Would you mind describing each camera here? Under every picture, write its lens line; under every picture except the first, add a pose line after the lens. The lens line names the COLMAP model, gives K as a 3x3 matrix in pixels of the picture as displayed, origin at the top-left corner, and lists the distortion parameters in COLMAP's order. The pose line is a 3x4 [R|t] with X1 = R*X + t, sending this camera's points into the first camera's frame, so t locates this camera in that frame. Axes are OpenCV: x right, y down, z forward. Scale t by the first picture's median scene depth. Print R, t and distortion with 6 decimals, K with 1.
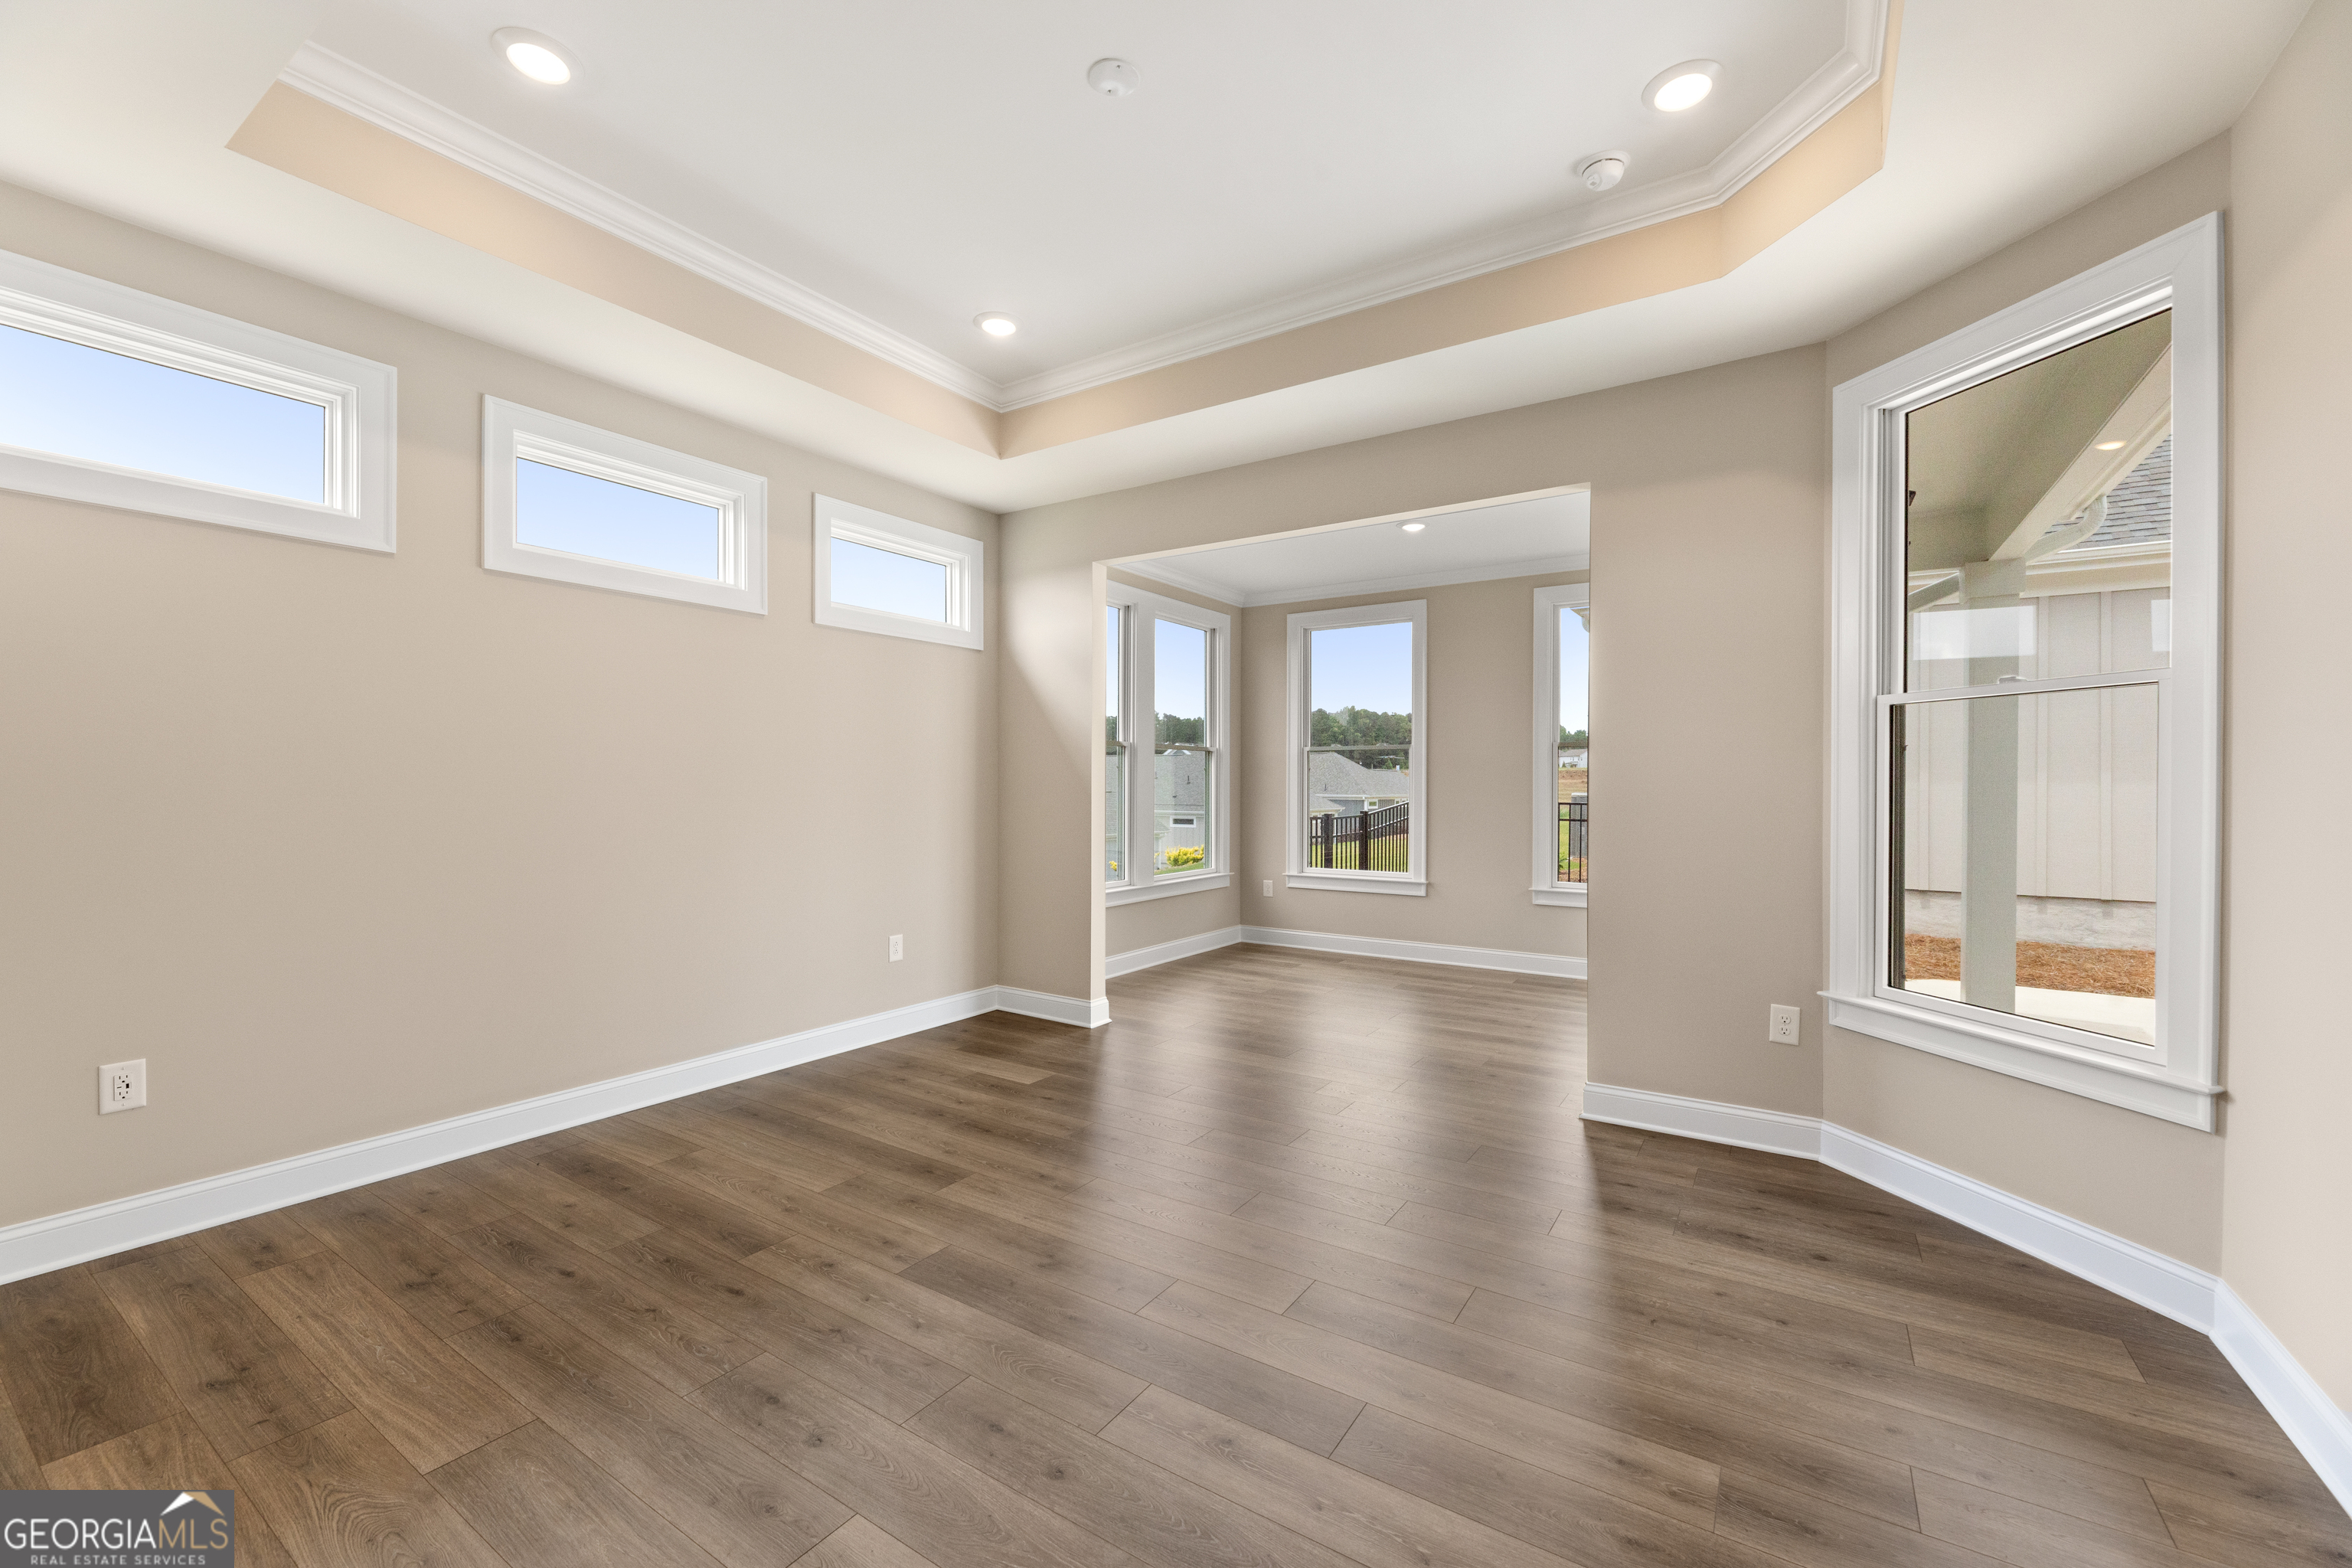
lens RADIAL K [[954.9, 0, 1176.0], [0, 954.9, 784.0], [0, 0, 1]] dist [-0.000781, 0.000579]
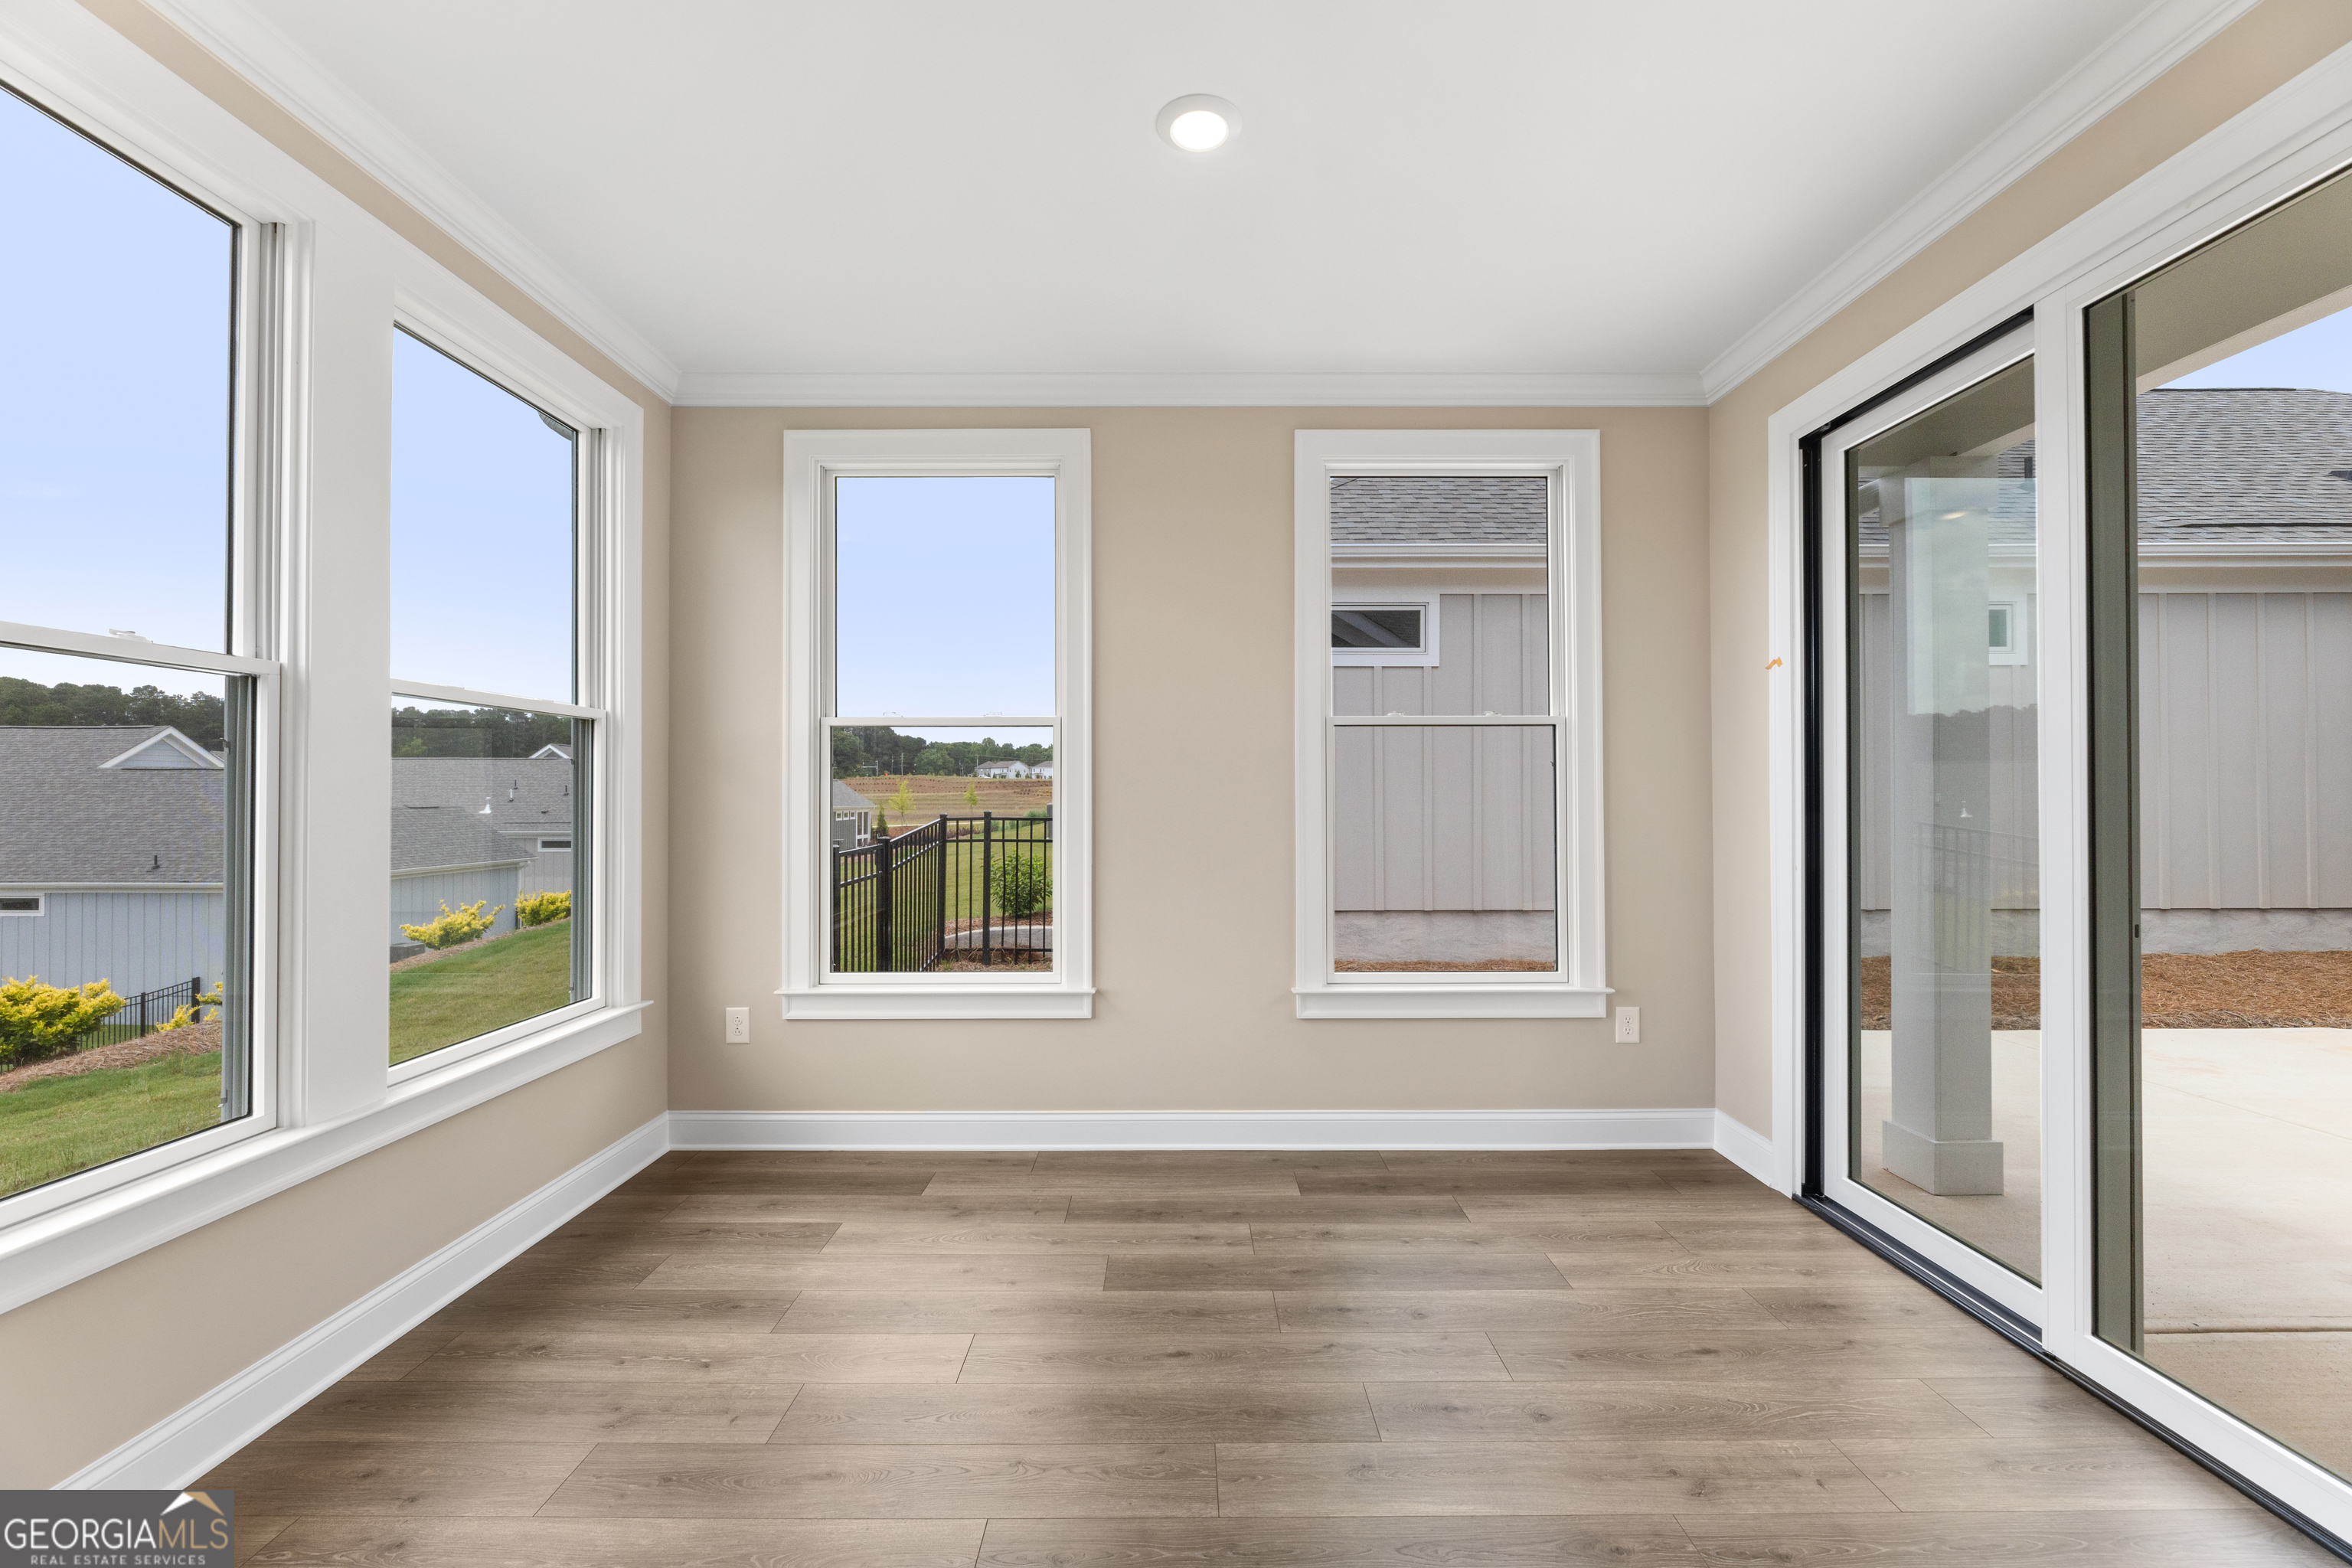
lens RADIAL K [[954.9, 0, 1176.0], [0, 954.9, 784.0], [0, 0, 1]] dist [-0.000781, 0.000579]
pose [[0.836144, 0.000354, 0.548510, 0.021548], [0.005986, 0.999934, -0.009772, -0.000647], [-0.548477, 0.011454, 0.836087, 0.510343]]
